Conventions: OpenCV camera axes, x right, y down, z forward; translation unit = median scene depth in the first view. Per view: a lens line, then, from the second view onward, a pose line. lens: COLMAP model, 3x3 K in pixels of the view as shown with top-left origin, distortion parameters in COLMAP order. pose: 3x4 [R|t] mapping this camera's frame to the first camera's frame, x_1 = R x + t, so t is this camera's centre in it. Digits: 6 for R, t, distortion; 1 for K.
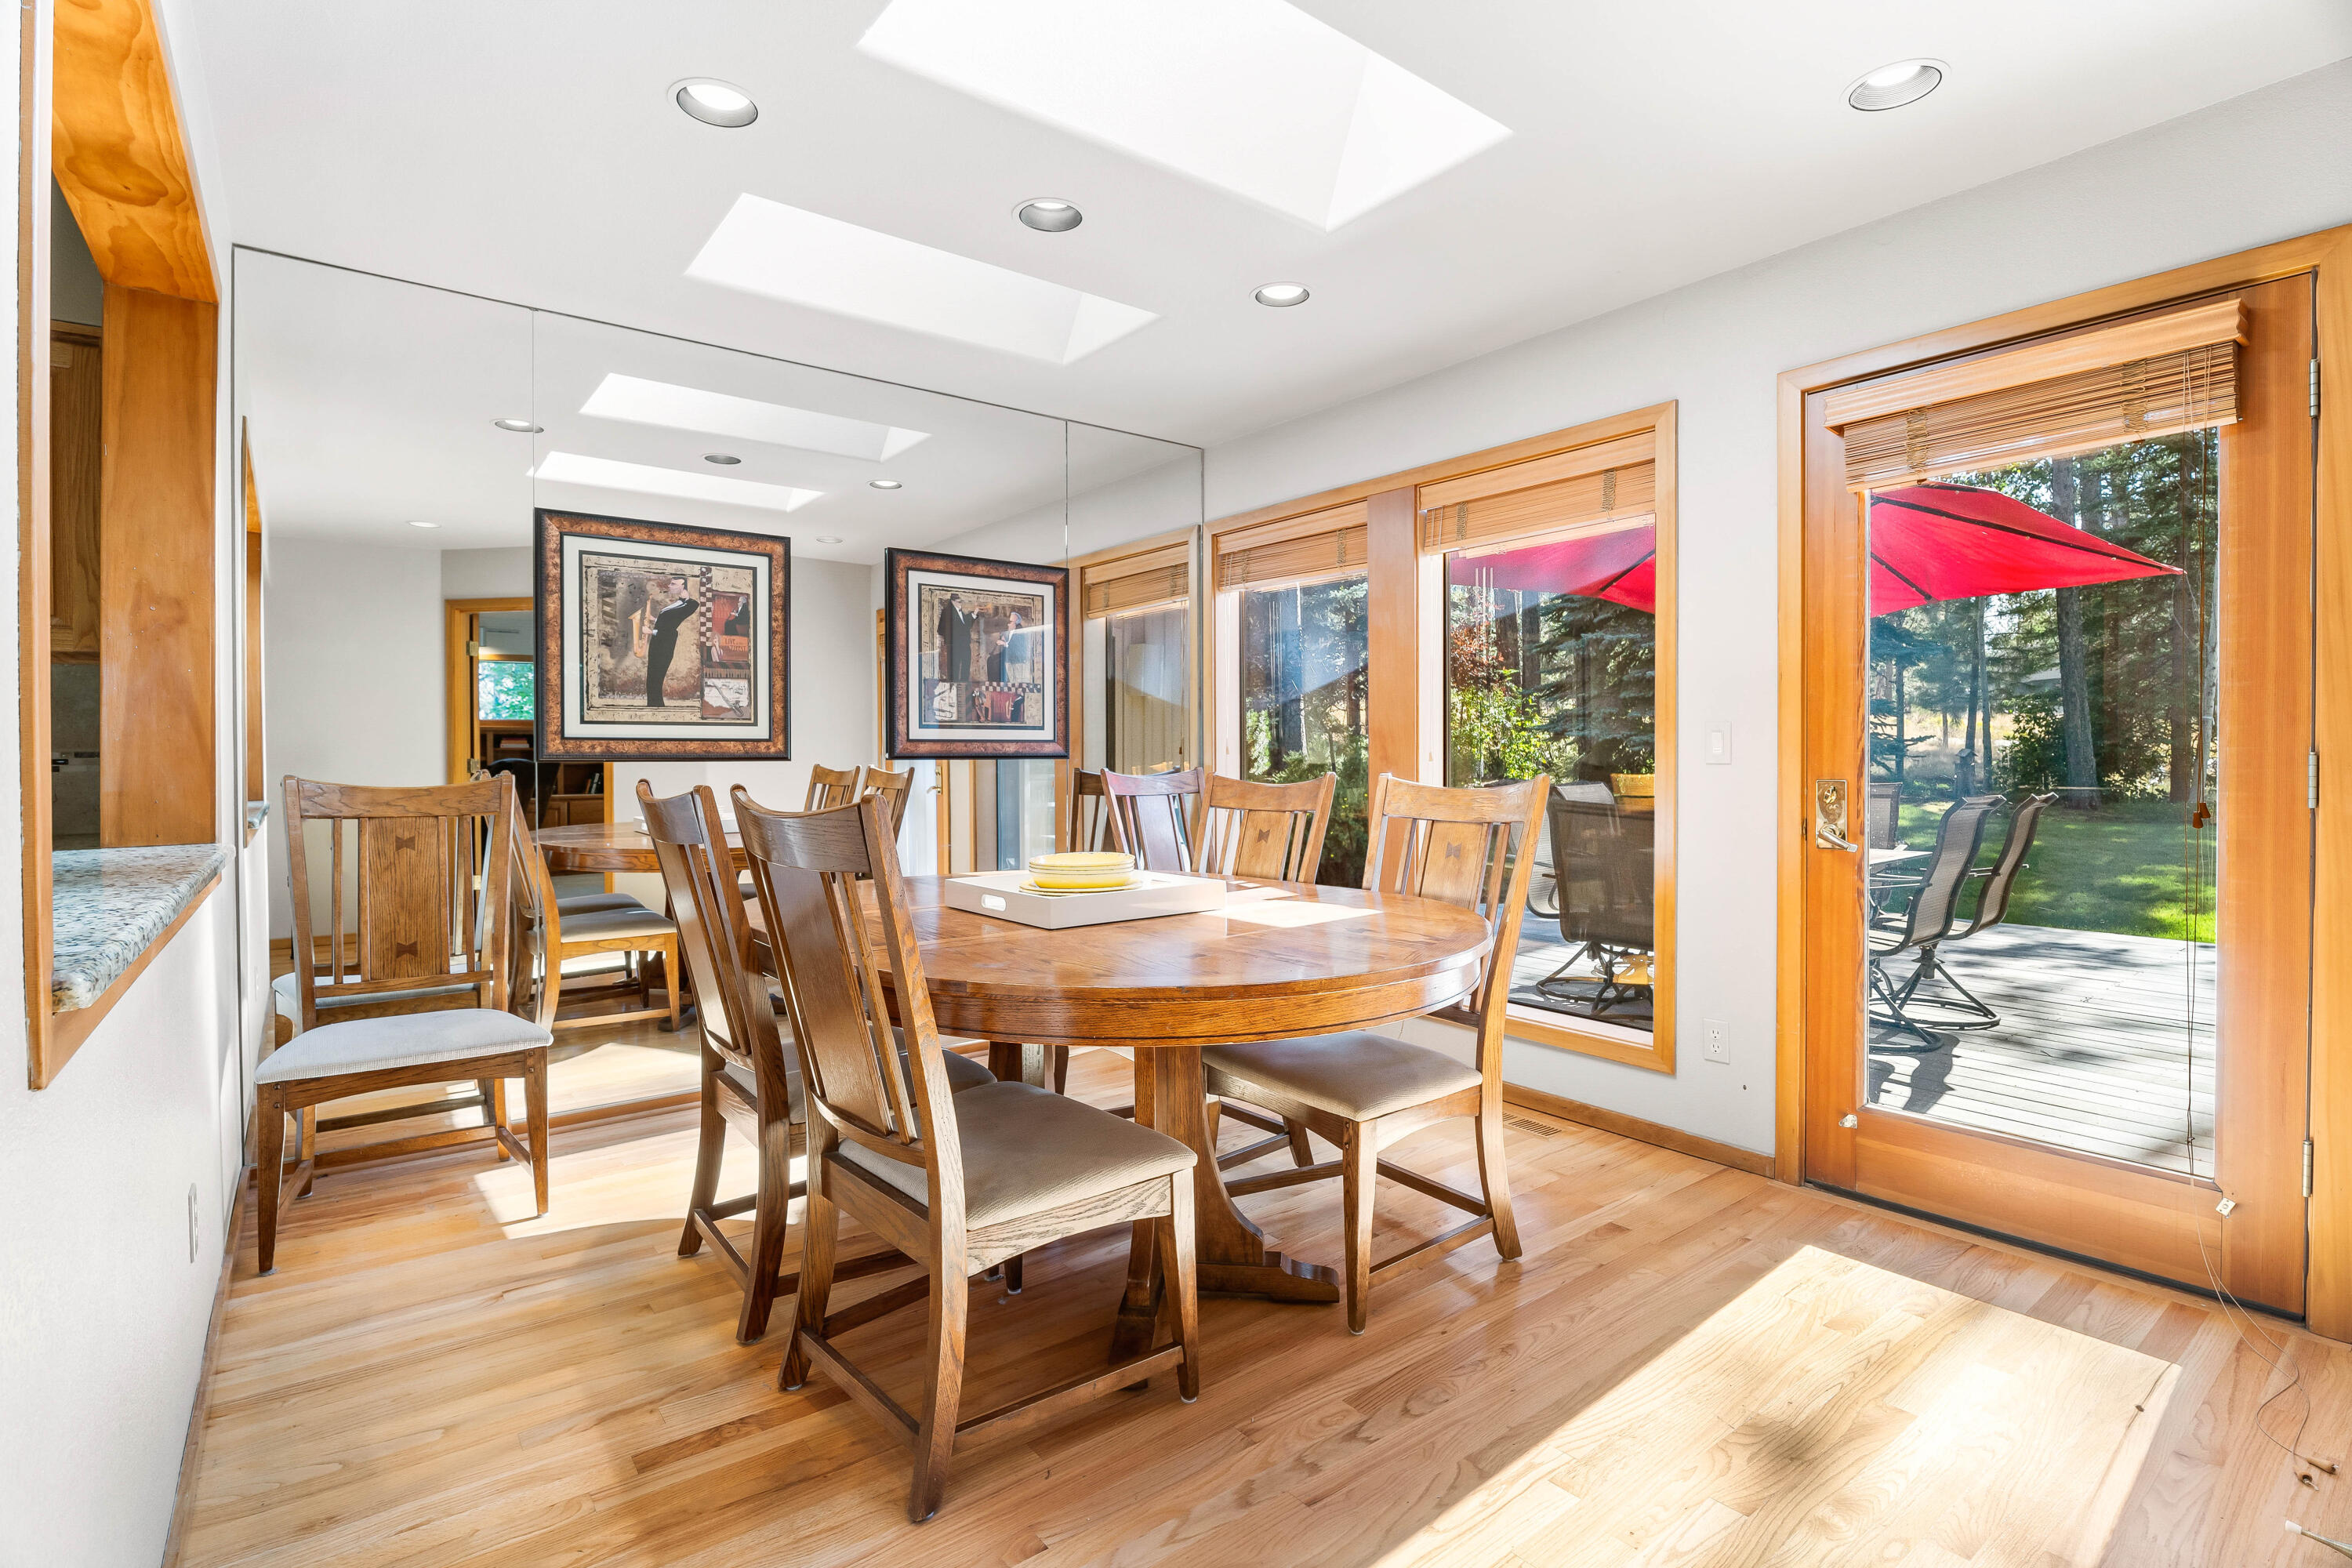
lens RADIAL K [[1103.5, 0, 1163.2], [0, 1103.5, 766.4], [0, 0, 1]] dist [-0.008881, -0.001110]
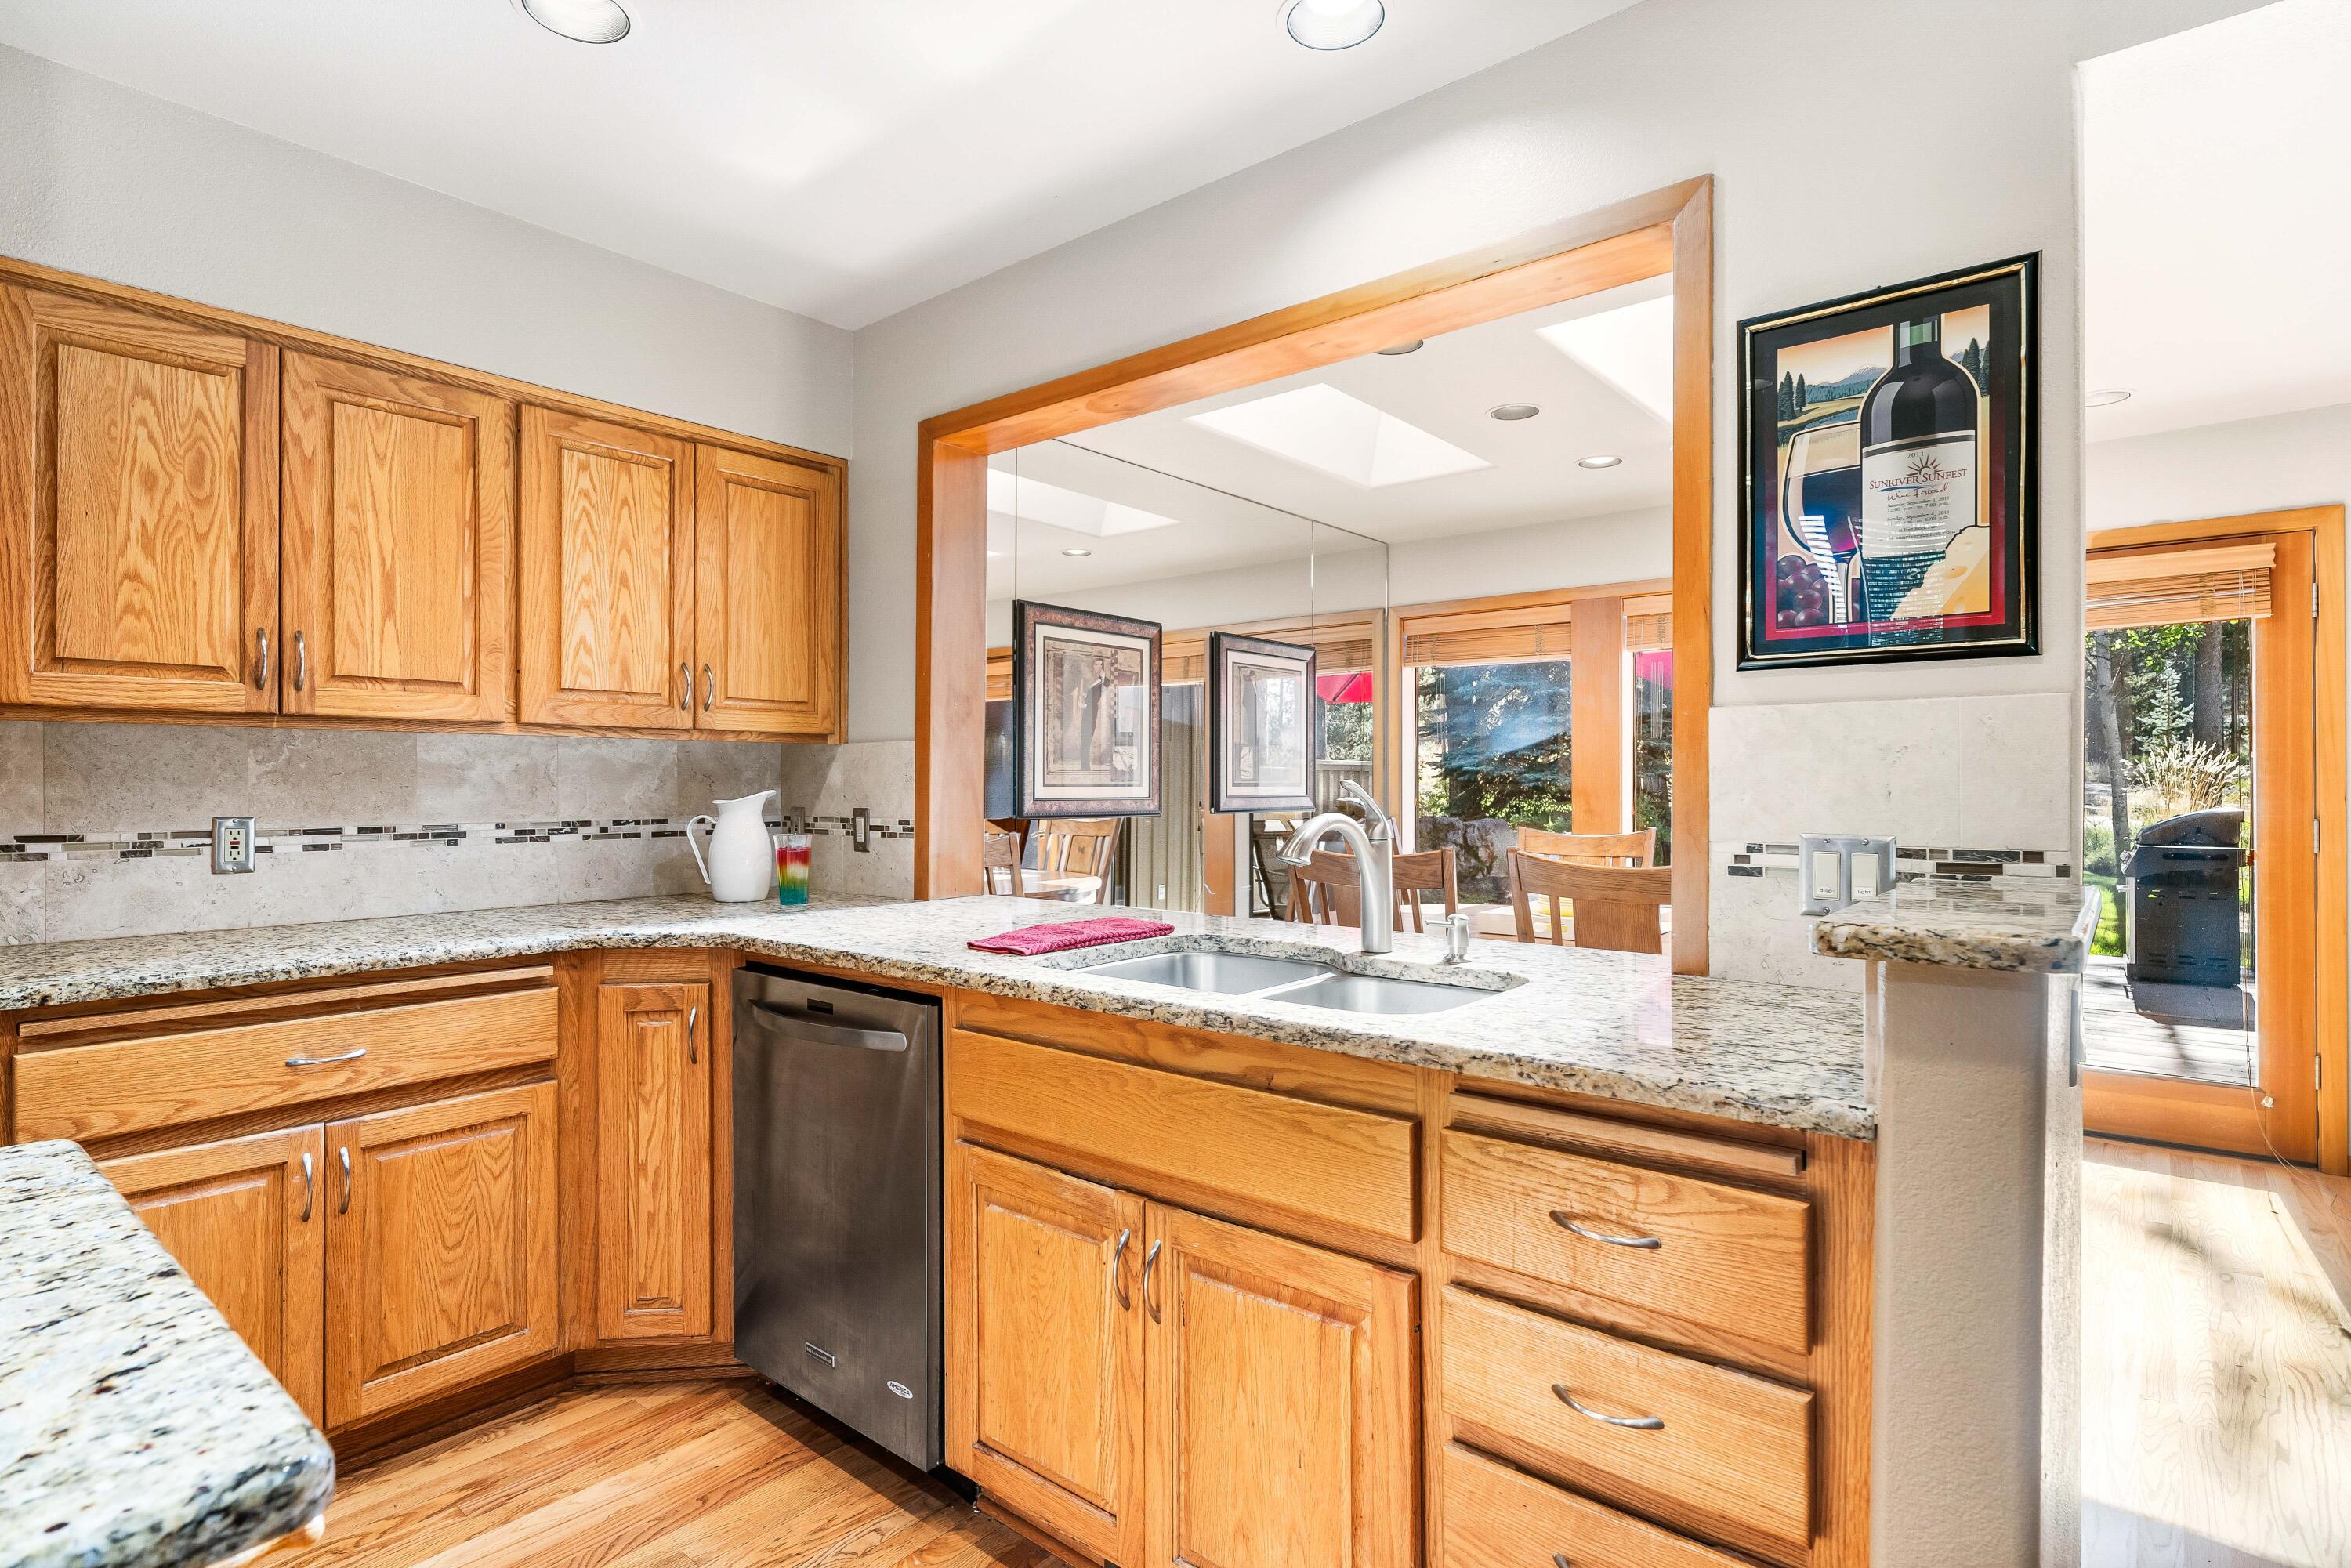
lens RADIAL K [[1182.8, 0, 1155.7], [0, 1182.8, 775.2], [0, 0, 1]] dist [-0.002744, 0.003186]
pose [[0.975343, 0.006263, 0.220607, -0.679762], [-0.002707, 0.999862, -0.016414, -0.029655], [-0.220679, 0.015412, 0.975225, -0.233338]]
